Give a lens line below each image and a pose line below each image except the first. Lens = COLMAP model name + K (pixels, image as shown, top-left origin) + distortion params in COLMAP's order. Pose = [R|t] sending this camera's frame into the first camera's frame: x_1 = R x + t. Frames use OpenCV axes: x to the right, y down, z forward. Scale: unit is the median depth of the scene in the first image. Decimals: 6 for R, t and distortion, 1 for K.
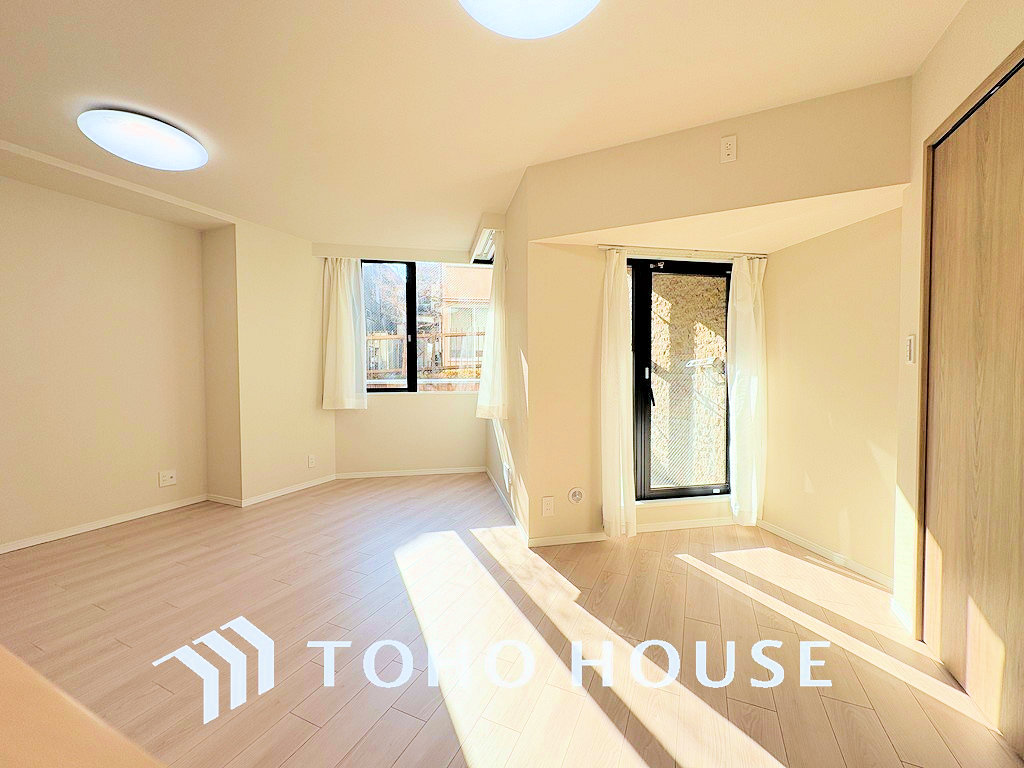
lens RADIAL K [[408.2, 0, 508.0], [0, 408.2, 381.5], [0, 0, 1]] dist [-0.001181, 0.000109]
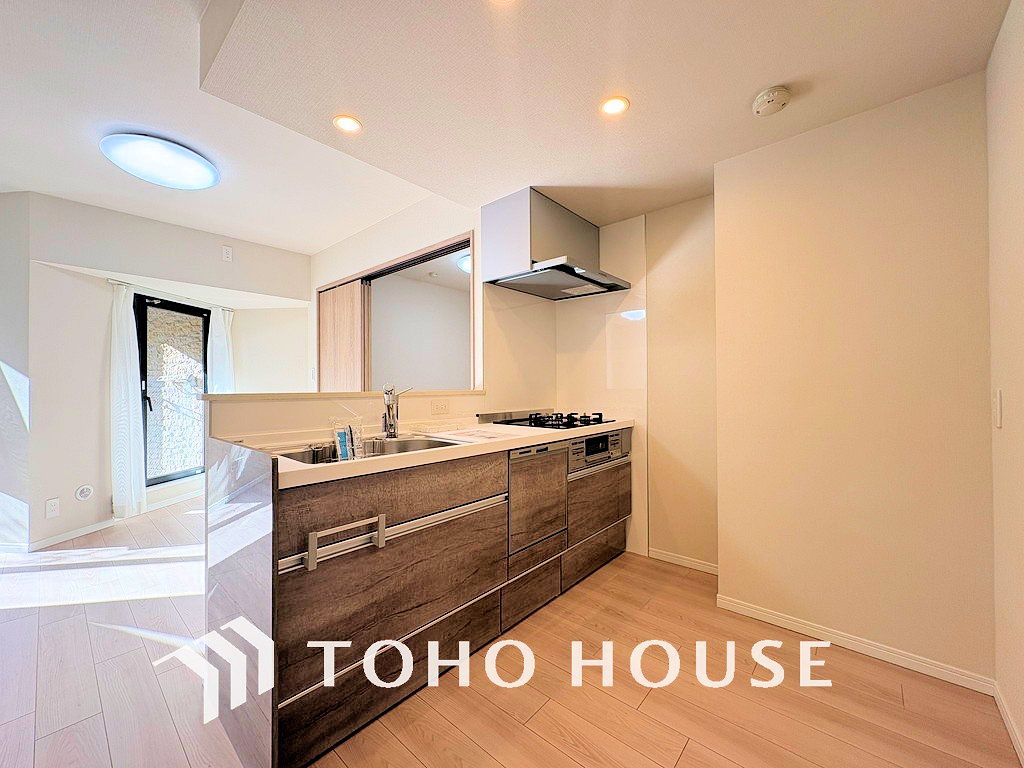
lens RADIAL K [[408.2, 0, 510.2], [0, 408.2, 385.7], [0, 0, 1]] dist [-0.001181, 0.000109]
pose [[0.280405, 0.006216, 0.959862, -0.497949], [0.025918, 0.999565, -0.014044, 0.024765], [-0.959532, 0.028816, 0.280122, -0.389774]]
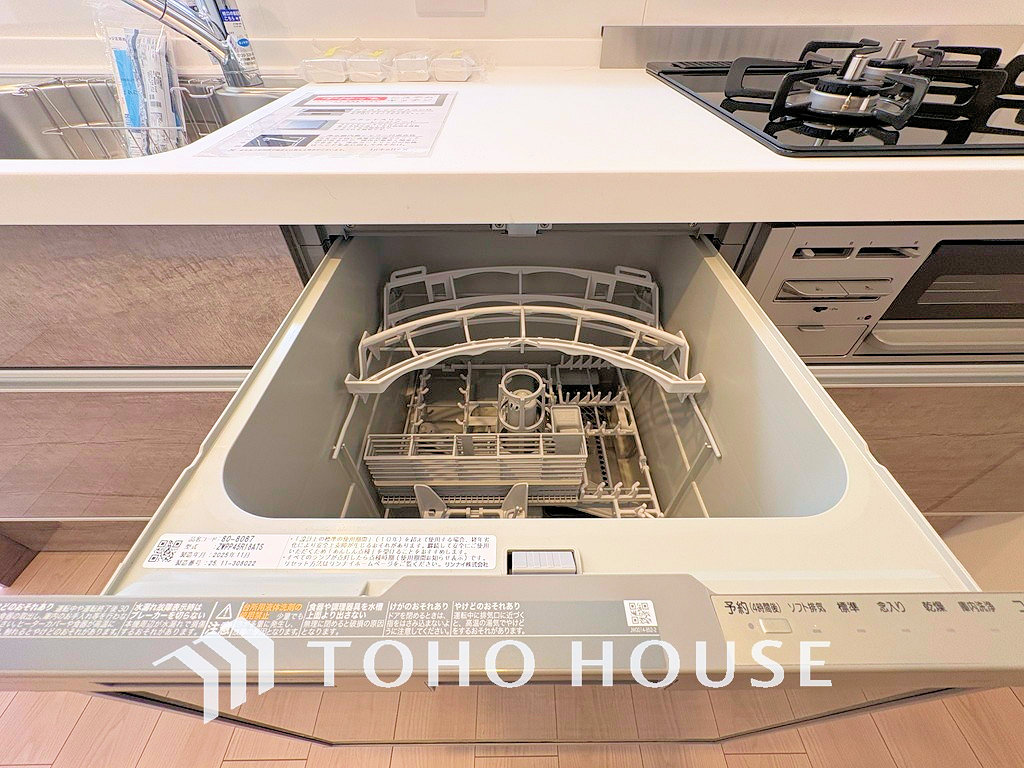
lens RADIAL K [[408.2, 0, 512.8], [0, 408.2, 385.1], [0, 0, 1]] dist [-0.001181, 0.000109]
pose [[0.899628, -0.298021, 0.319145, 0.039236], [0.002313, 0.734124, 0.679012, 0.057339], [-0.436652, -0.610120, 0.661127, -0.367717]]
